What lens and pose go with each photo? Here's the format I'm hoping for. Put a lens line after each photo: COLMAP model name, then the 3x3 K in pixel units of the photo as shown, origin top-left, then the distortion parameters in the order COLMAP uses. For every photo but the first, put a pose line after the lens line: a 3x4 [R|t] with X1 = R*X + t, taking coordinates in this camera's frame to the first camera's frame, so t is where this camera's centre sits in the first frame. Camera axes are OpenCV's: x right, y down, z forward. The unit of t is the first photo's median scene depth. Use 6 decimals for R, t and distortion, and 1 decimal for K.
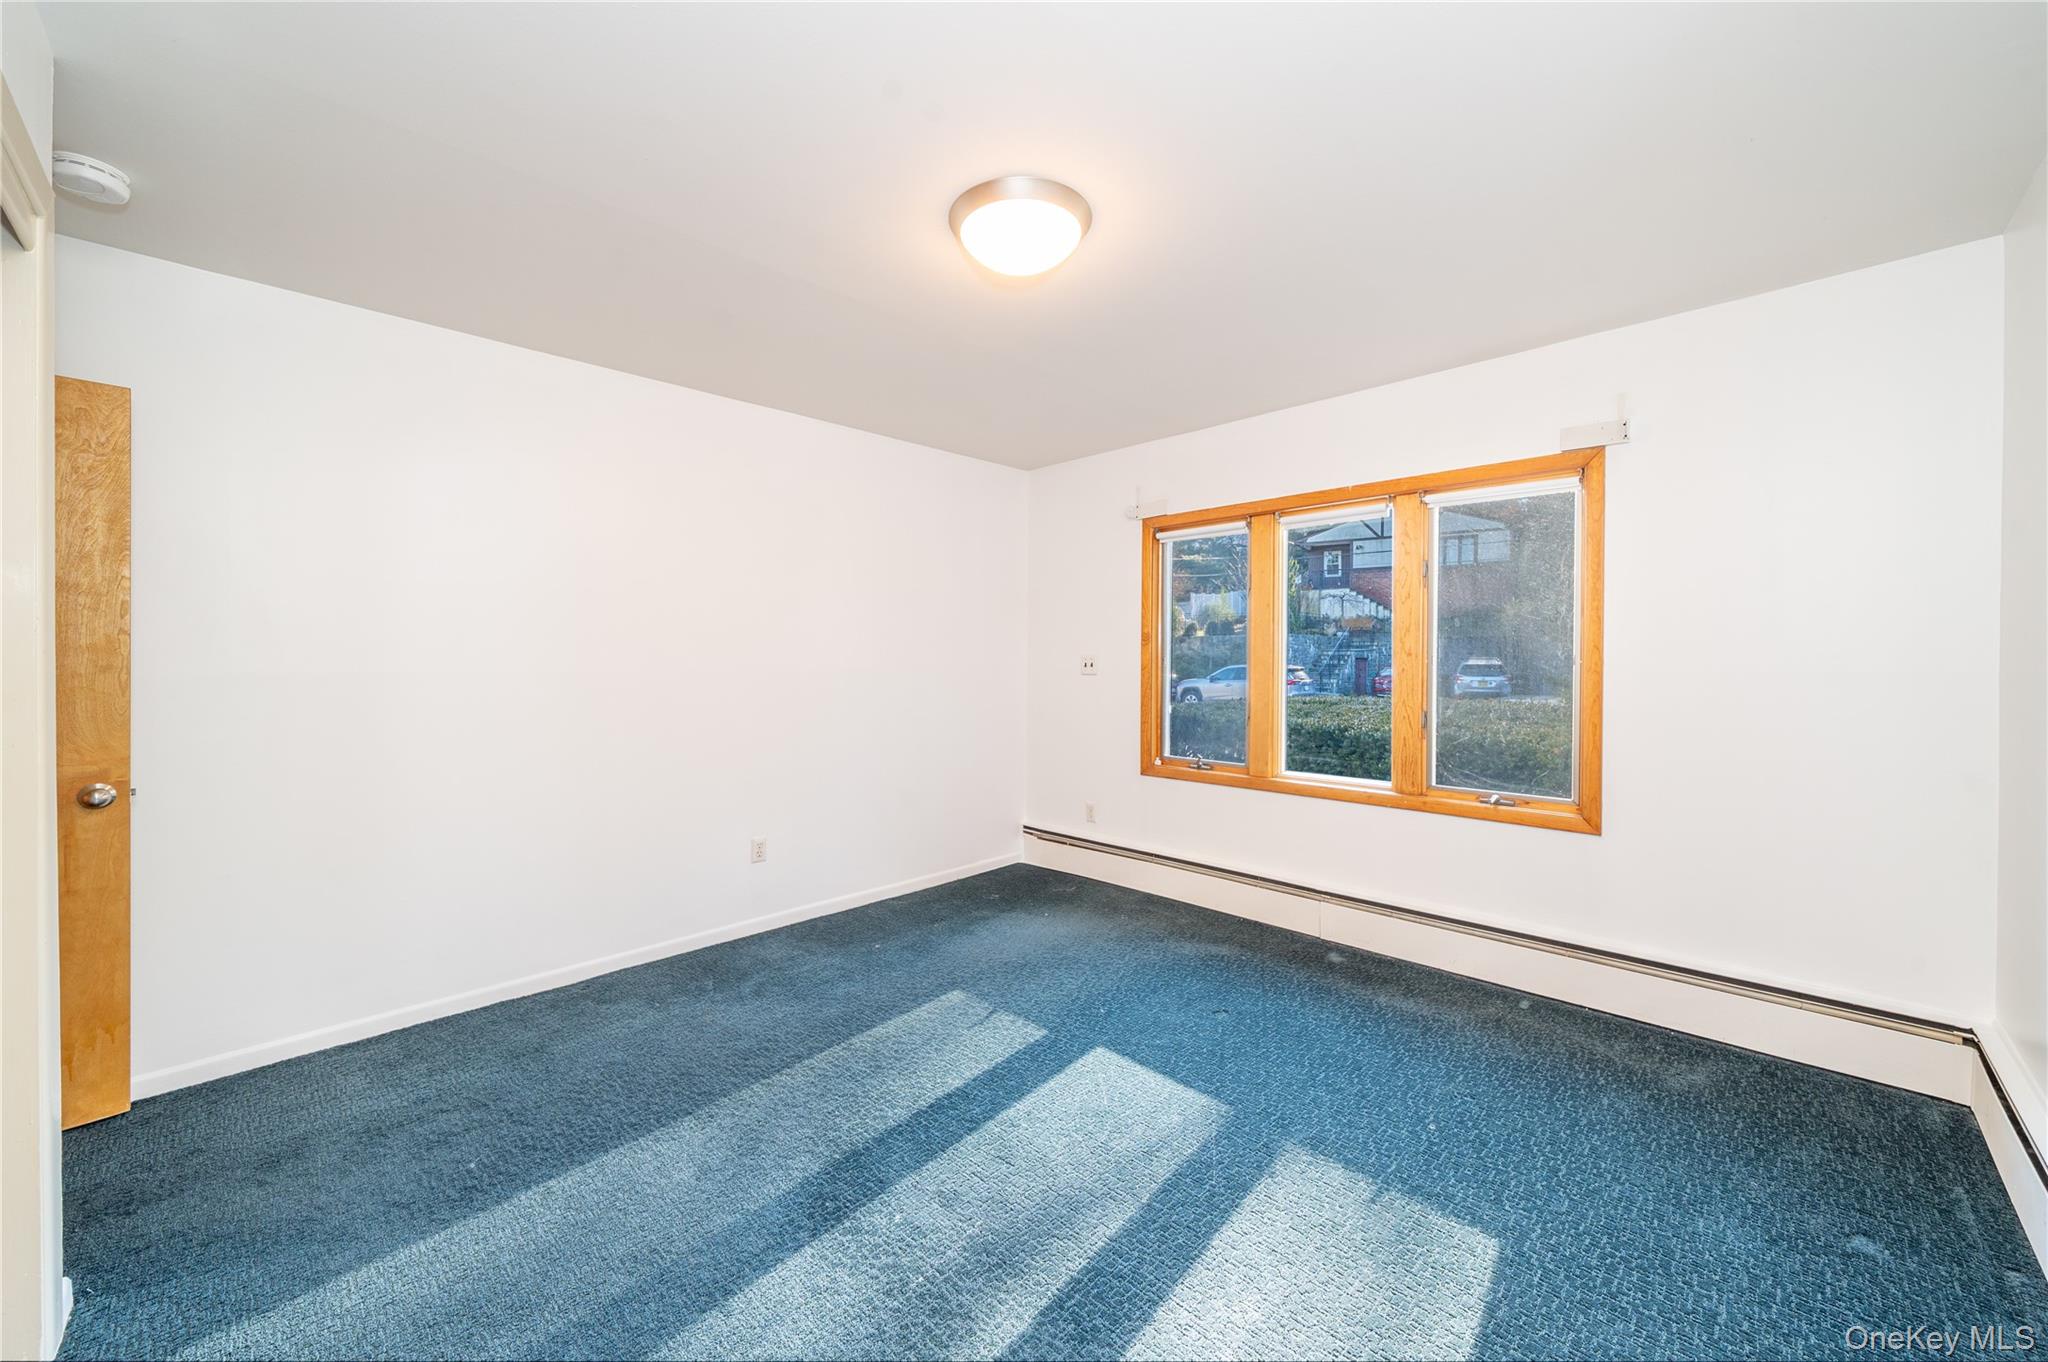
lens RADIAL K [[751.2, 0, 1024.0], [0, 751.2, 681.0], [0, 0, 1]] dist [-0.001878, -0.000217]
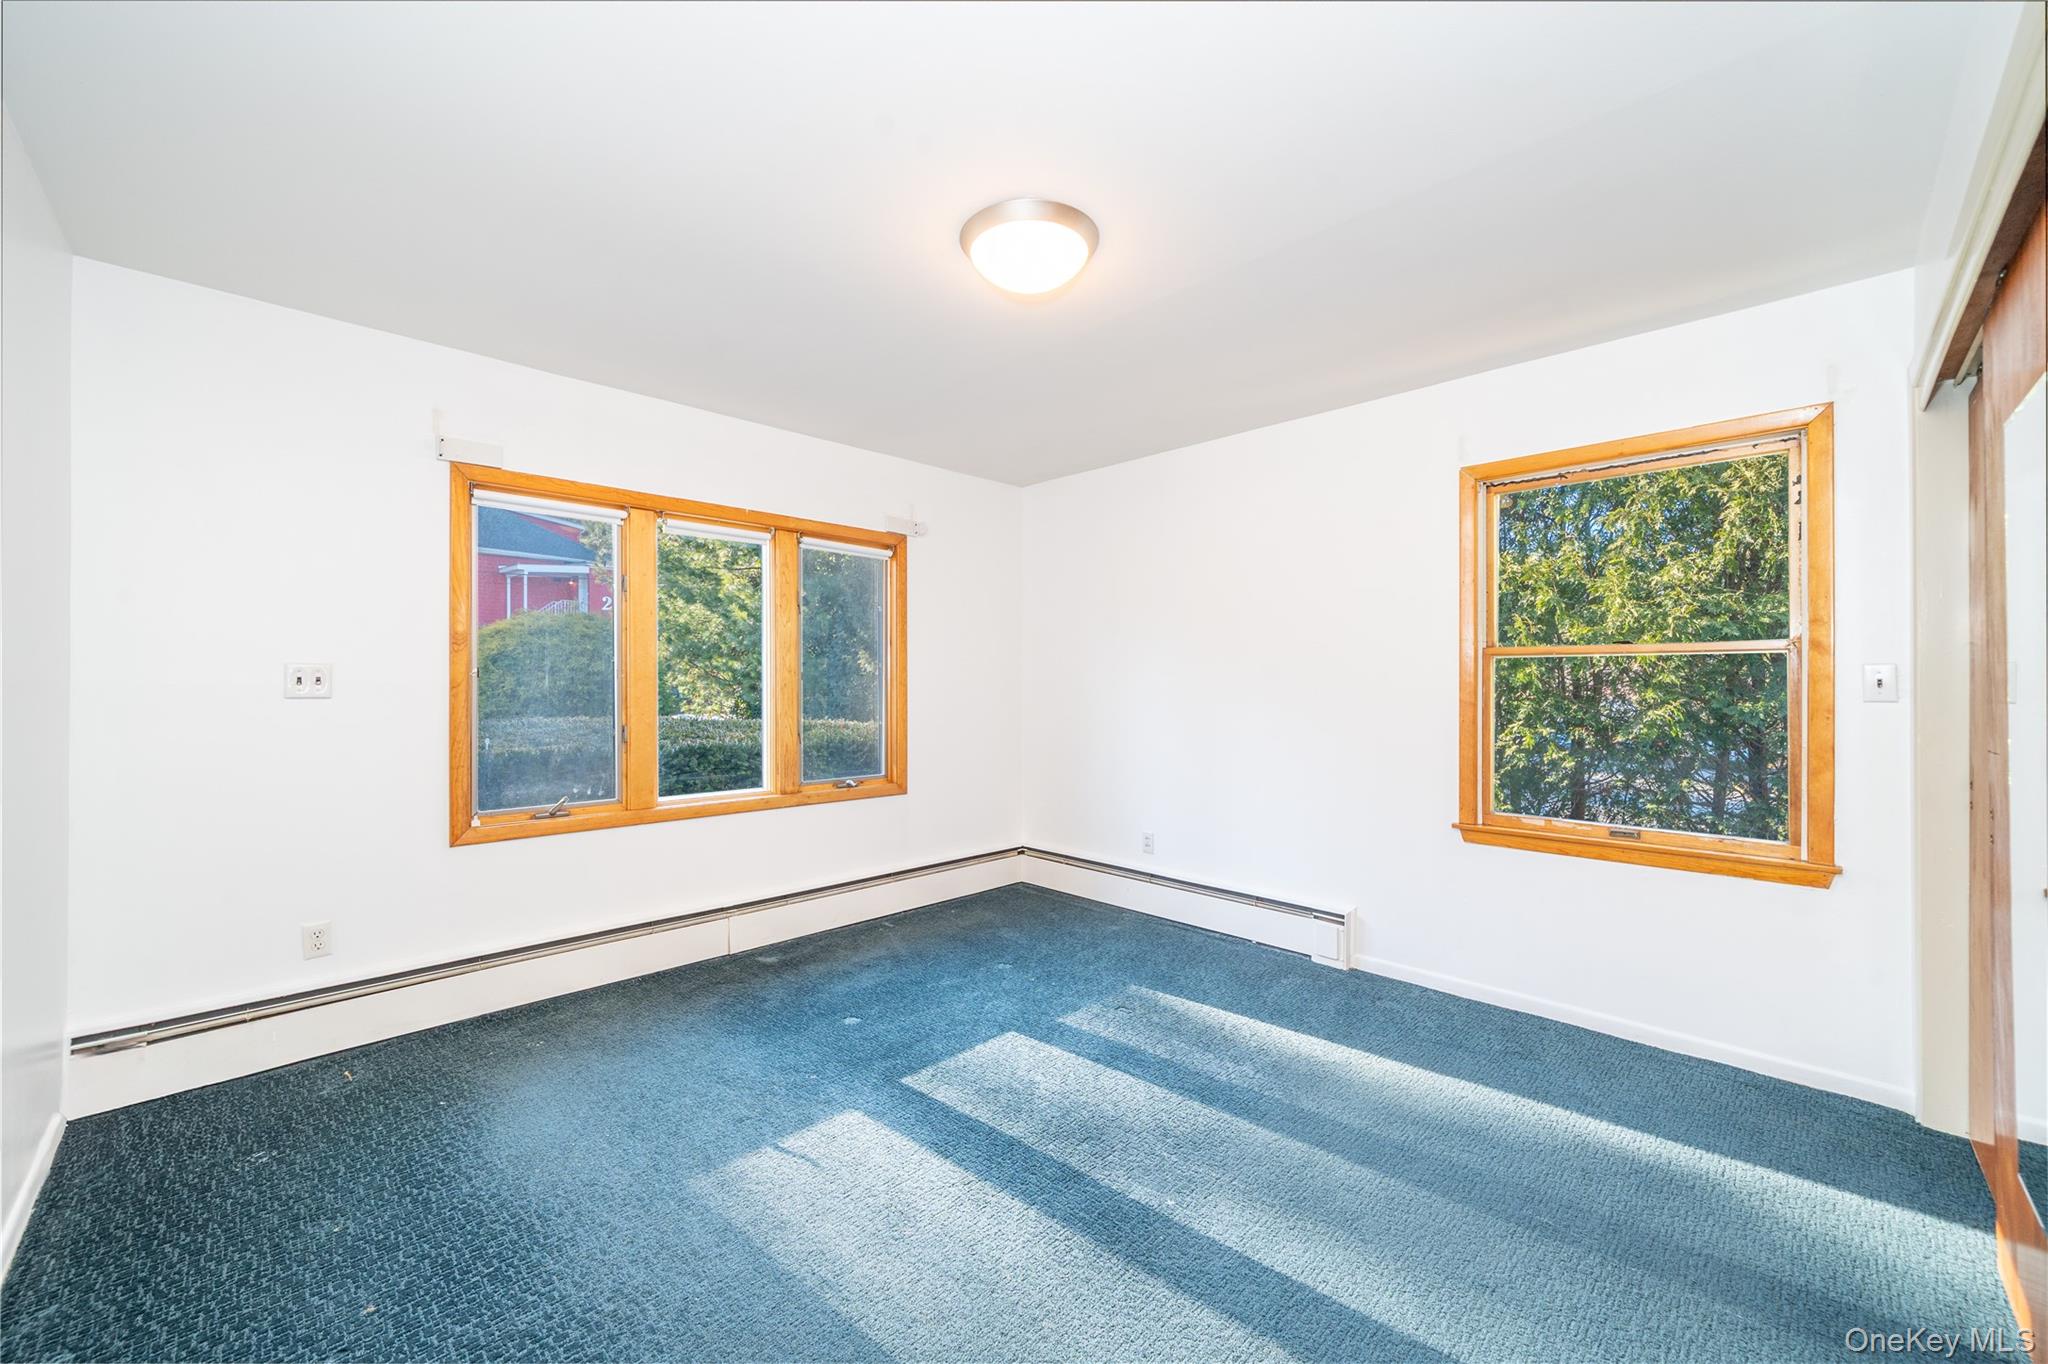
lens RADIAL K [[764.5, 0, 1025.5], [0, 764.5, 687.6], [0, 0, 1]] dist [-0.001116, -0.000052]
pose [[0.027212, -0.010479, 0.999575, -0.642702], [0.020165, 0.999747, 0.009931, -0.014425], [-0.999426, 0.019886, 0.027416, 0.608594]]
